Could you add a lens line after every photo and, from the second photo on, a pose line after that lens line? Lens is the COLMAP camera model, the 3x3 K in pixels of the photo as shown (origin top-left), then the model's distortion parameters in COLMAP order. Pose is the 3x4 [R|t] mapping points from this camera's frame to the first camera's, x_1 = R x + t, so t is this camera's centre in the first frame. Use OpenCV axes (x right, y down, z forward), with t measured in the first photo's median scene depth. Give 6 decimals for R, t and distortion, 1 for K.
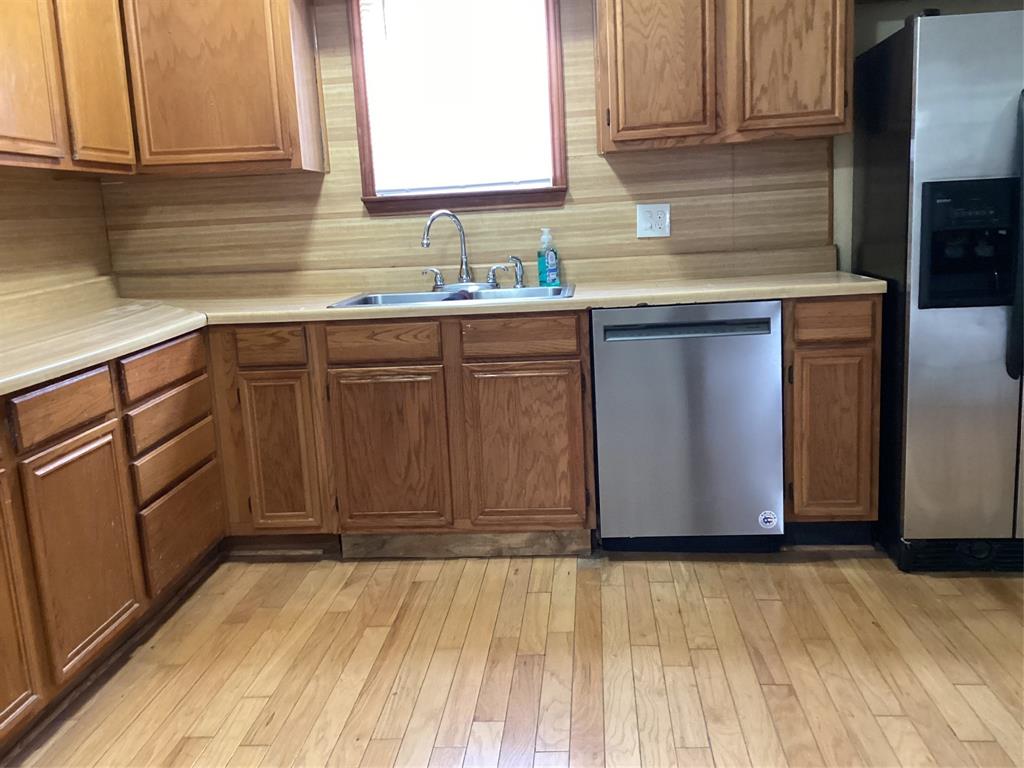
lens RADIAL K [[922.7, 0, 512.0], [0, 922.7, 384.0], [0, 0, 1]] dist [0.115199, -0.205523]
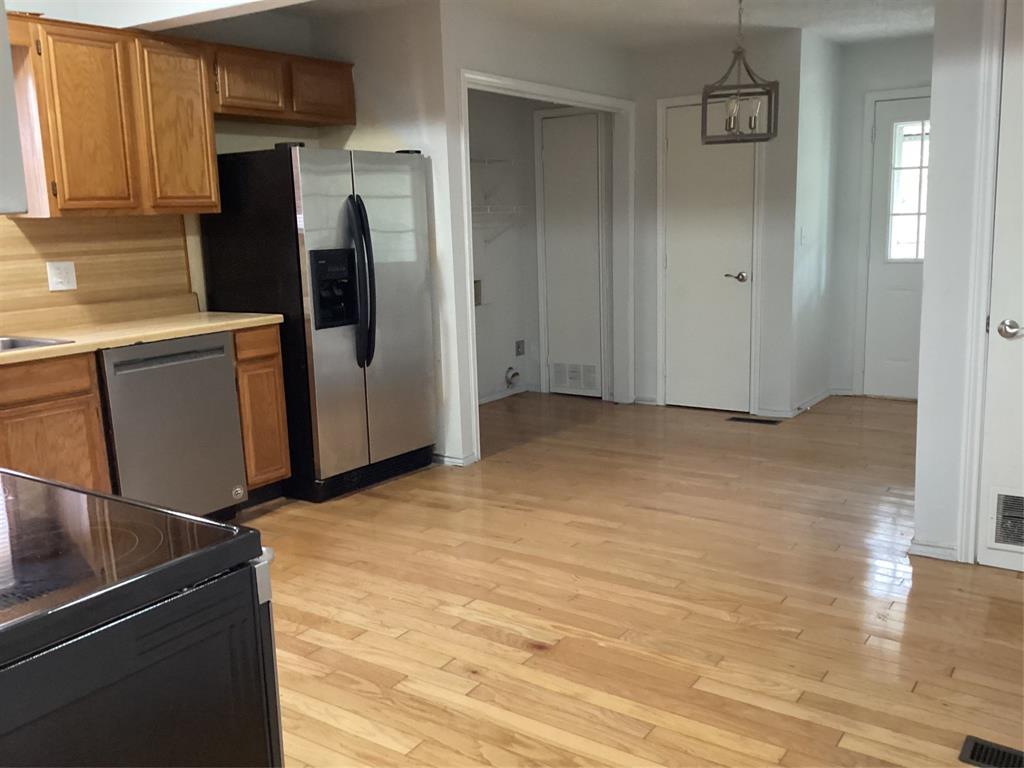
lens RADIAL K [[922.7, 0, 512.0], [0, 922.7, 384.0], [0, 0, 1]] dist [0.115199, -0.205523]
pose [[0.493407, -0.117946, 0.861765, -0.672176], [0.164361, 0.985557, 0.040783, -0.000084], [-0.854128, 0.121518, 0.505666, -0.052482]]
